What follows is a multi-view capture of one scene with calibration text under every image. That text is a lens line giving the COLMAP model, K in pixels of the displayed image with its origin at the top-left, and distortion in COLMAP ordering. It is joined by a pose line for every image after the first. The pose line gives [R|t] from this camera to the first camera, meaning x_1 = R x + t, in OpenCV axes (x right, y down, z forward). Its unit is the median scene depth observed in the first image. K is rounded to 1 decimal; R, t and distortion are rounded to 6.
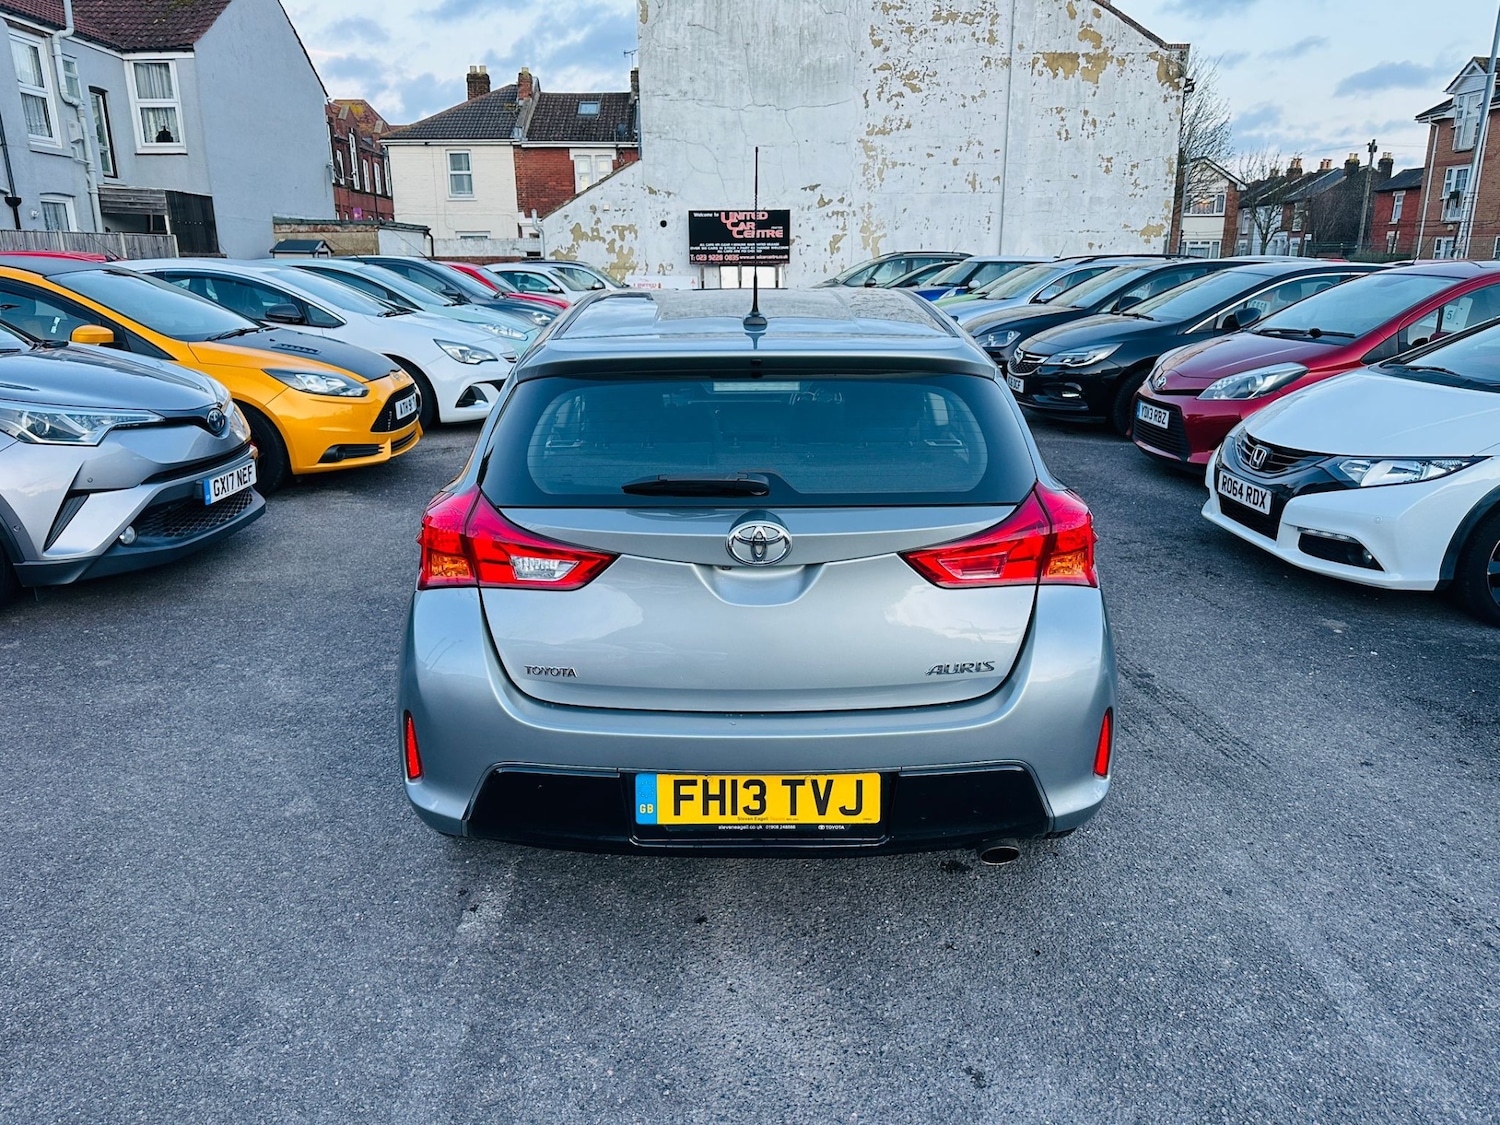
lens RADIAL K [[1053.2, 0, 750.0], [0, 1053.2, 562.5], [0, 0, 1]] dist [0.069799, -0.083008]
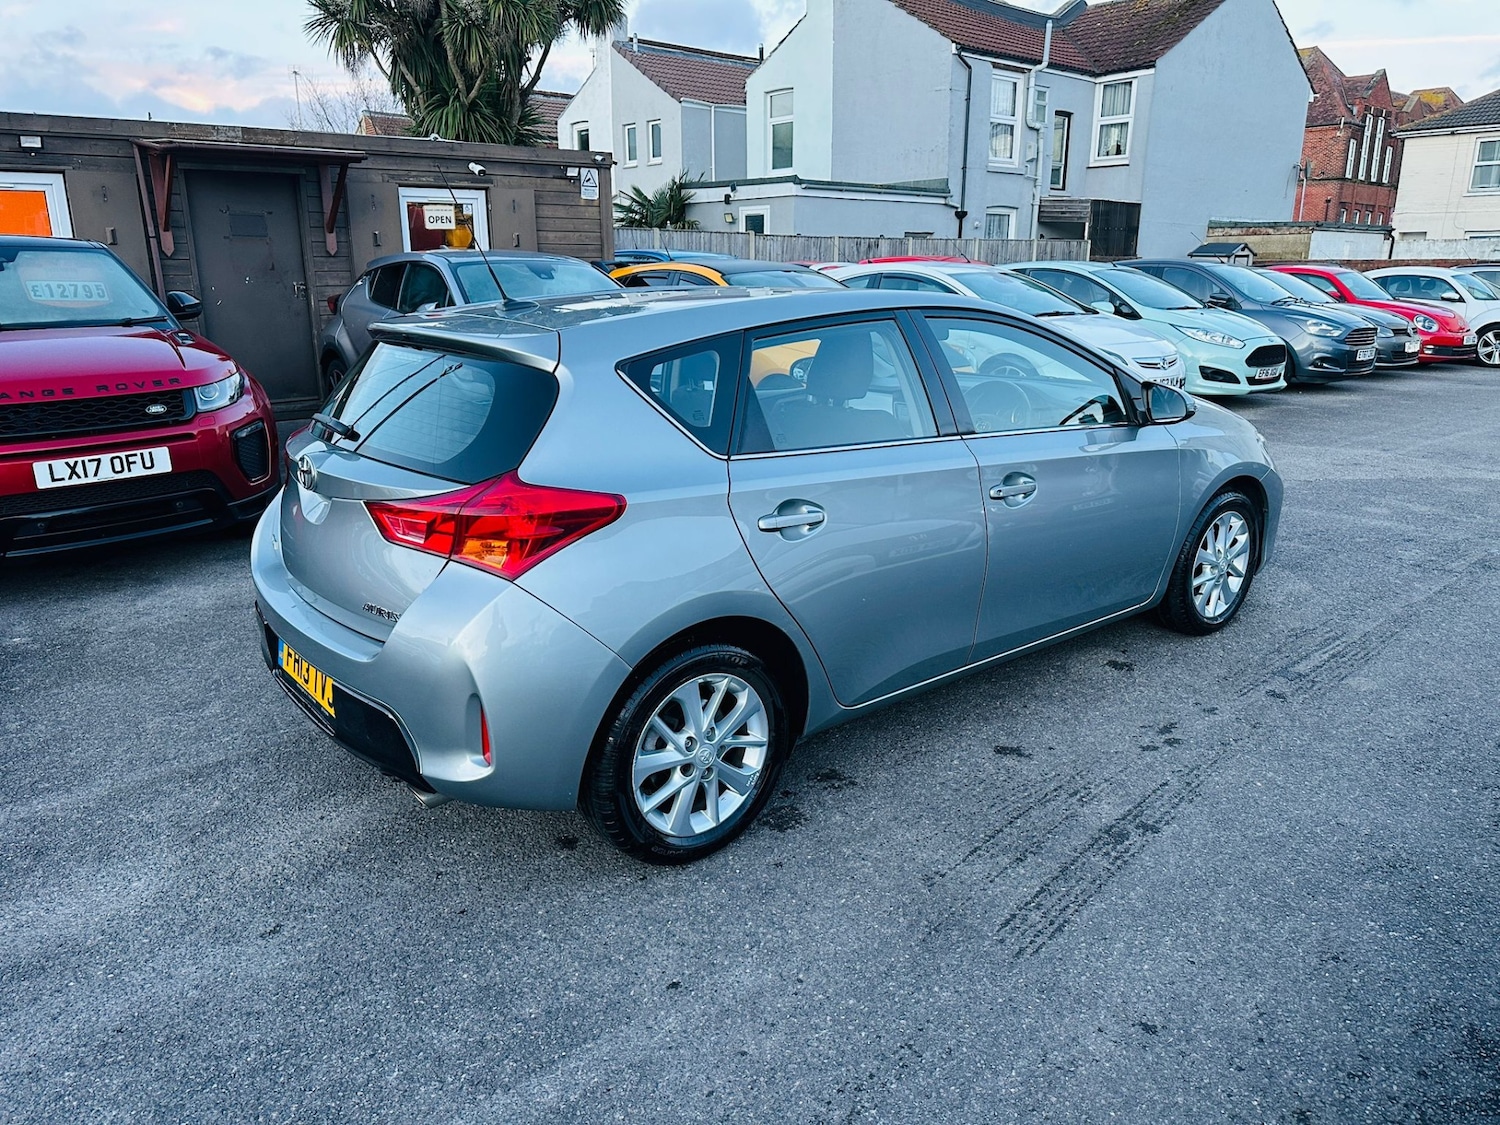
lens RADIAL K [[1061.0, 0, 773.2], [0, 1061.0, 561.2], [0, 0, 1]] dist [0.043181, -0.049850]
pose [[0.634948, 0.214306, -0.742236, 0.135062], [-0.218019, 0.971410, 0.093971, -0.015904], [0.741154, 0.102154, 0.663517, 0.055701]]
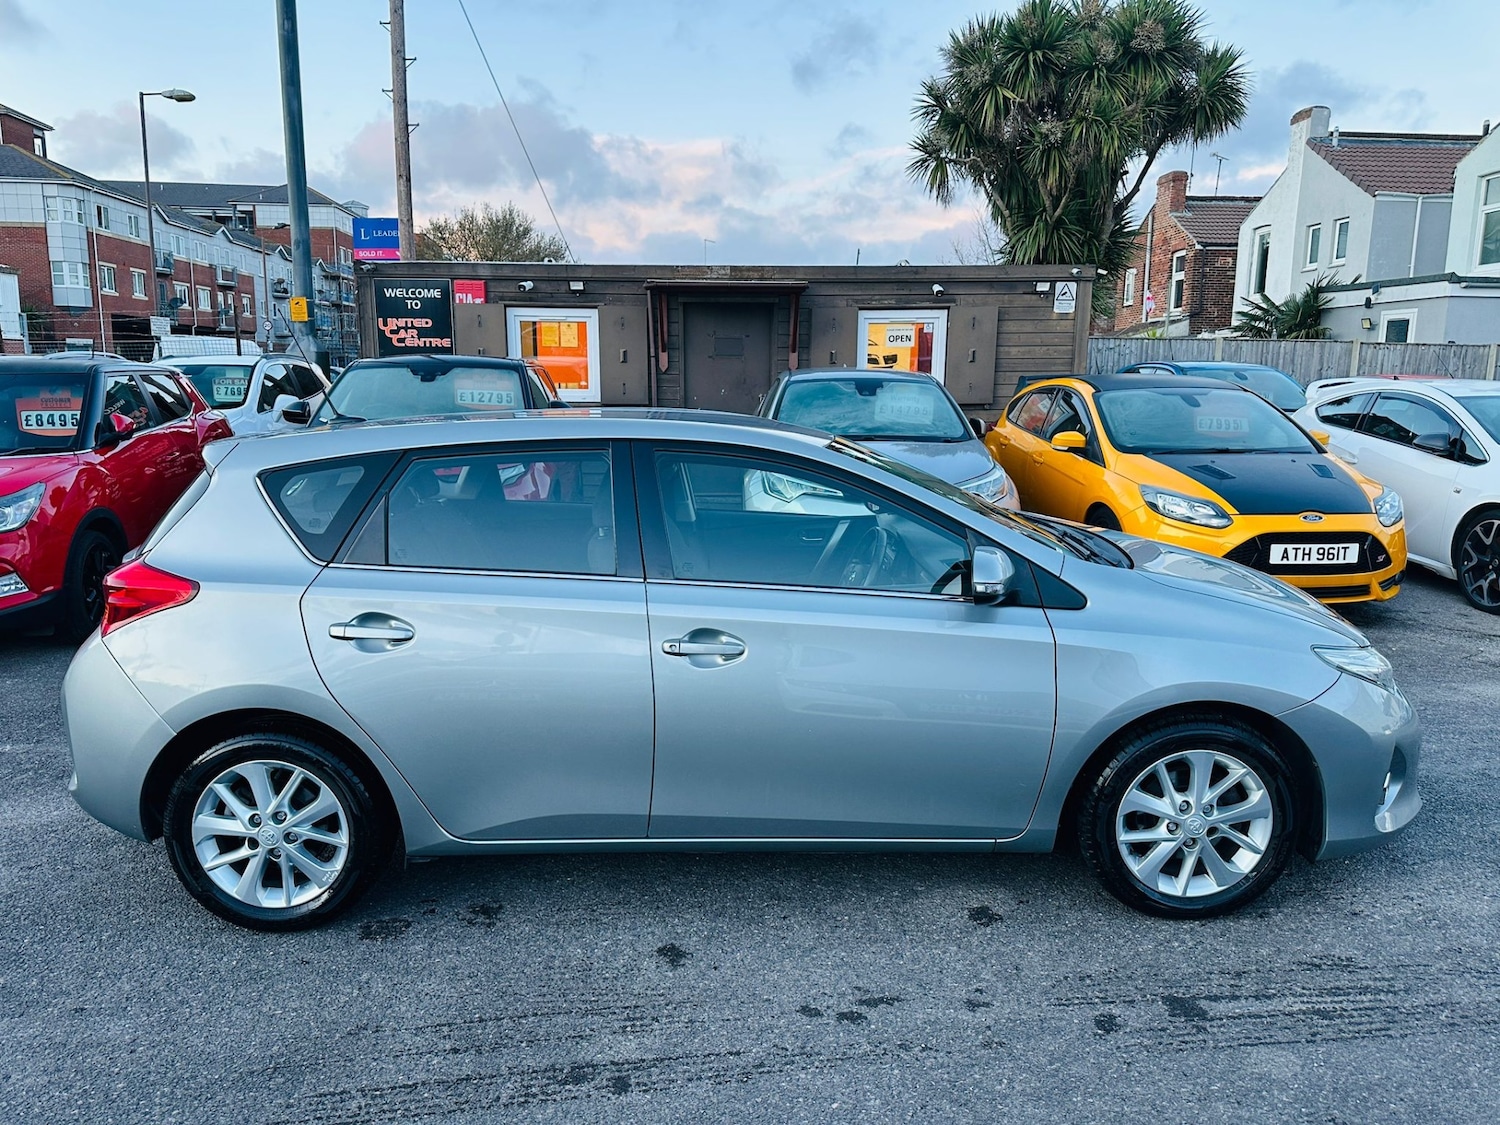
lens RADIAL K [[1073.0, 0, 751.9], [0, 1073.0, 552.9], [0, 0, 1]] dist [0.041779, -0.056987]
pose [[0.000397, 0.175919, -0.984405, 0.172235], [-0.284319, 0.943798, 0.168548, -0.055611], [0.958730, 0.279818, 0.050392, 0.179805]]
